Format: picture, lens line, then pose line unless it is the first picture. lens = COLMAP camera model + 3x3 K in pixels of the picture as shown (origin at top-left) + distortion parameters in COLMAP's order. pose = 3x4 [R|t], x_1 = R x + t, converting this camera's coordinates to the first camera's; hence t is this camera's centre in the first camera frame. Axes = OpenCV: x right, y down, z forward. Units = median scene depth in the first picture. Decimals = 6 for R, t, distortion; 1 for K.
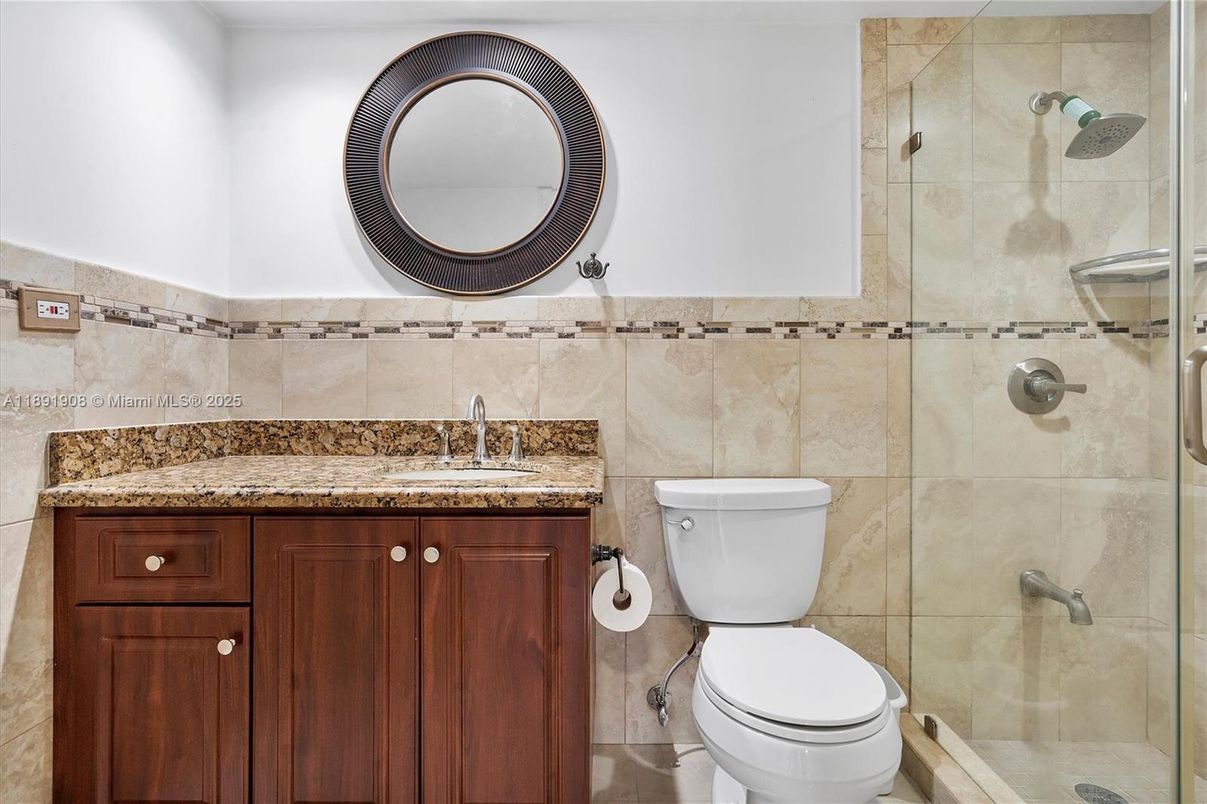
lens RADIAL K [[602.3, 0, 600.6], [0, 602.3, 401.9], [0, 0, 1]] dist [0.000168, -0.000002]
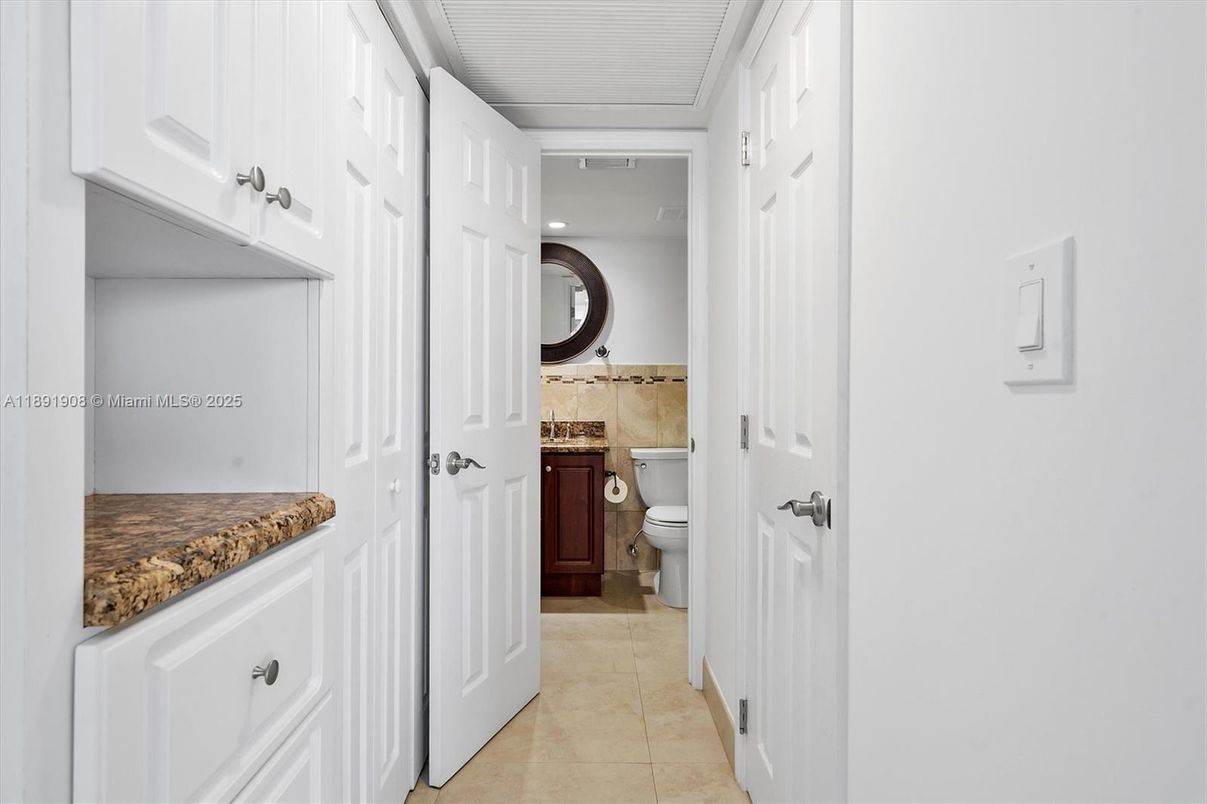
lens RADIAL K [[602.3, 0, 604.0], [0, 602.3, 401.1], [0, 0, 1]] dist [0.000168, -0.000002]
pose [[0.999801, 0.001473, 0.019876, -0.050137], [-0.001439, 0.999998, -0.001697, -0.039641], [-0.019878, 0.001668, 0.999801, -1.186356]]
